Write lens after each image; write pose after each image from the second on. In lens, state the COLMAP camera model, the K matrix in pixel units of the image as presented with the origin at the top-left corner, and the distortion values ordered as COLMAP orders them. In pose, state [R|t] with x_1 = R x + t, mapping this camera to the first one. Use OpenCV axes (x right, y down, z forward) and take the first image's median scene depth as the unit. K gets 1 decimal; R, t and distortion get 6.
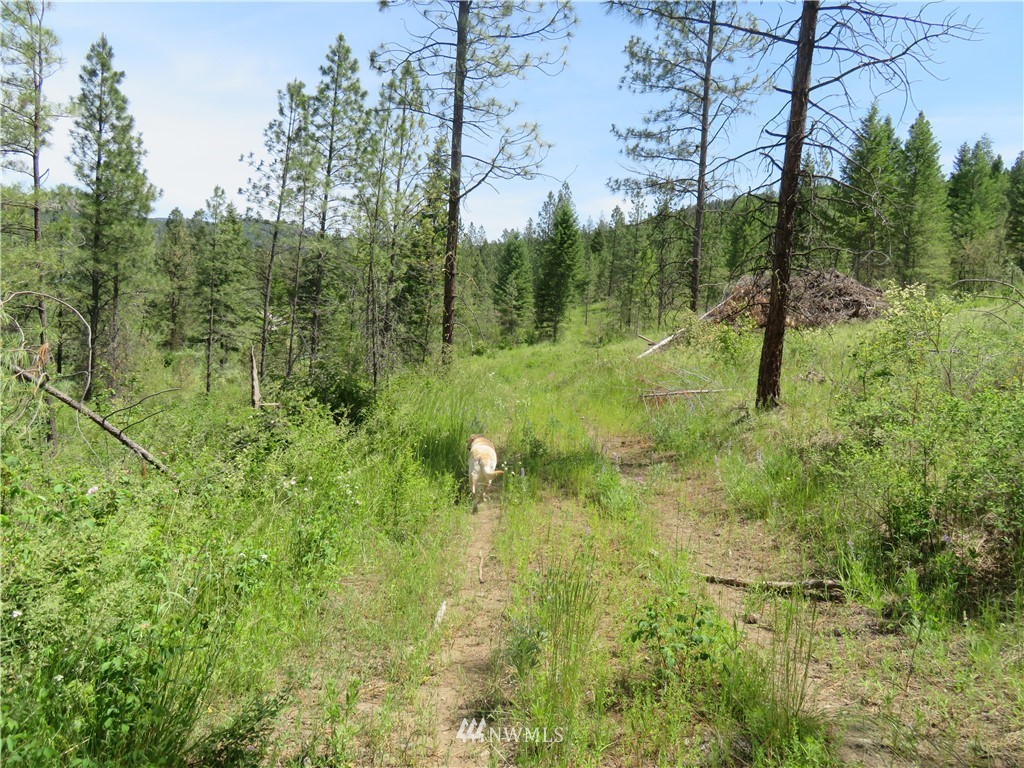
lens RADIAL K [[755.6, 0, 527.9], [0, 755.6, 382.5], [0, 0, 1]] dist [0.003494, 0.015813]
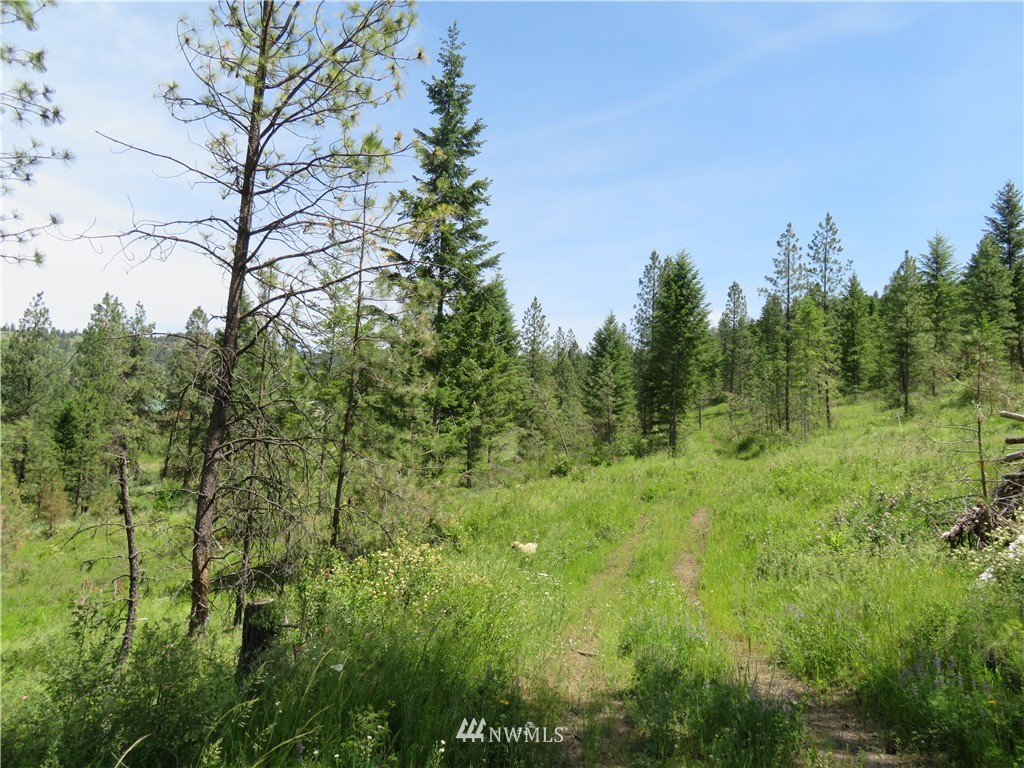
lens RADIAL K [[755.6, 0, 527.9], [0, 755.6, 382.5], [0, 0, 1]] dist [0.003494, 0.015813]
pose [[0.991524, -0.042457, -0.122794, -0.008141], [0.023149, 0.987707, -0.154591, -0.013675], [0.127848, 0.150438, 0.980318, 0.303641]]
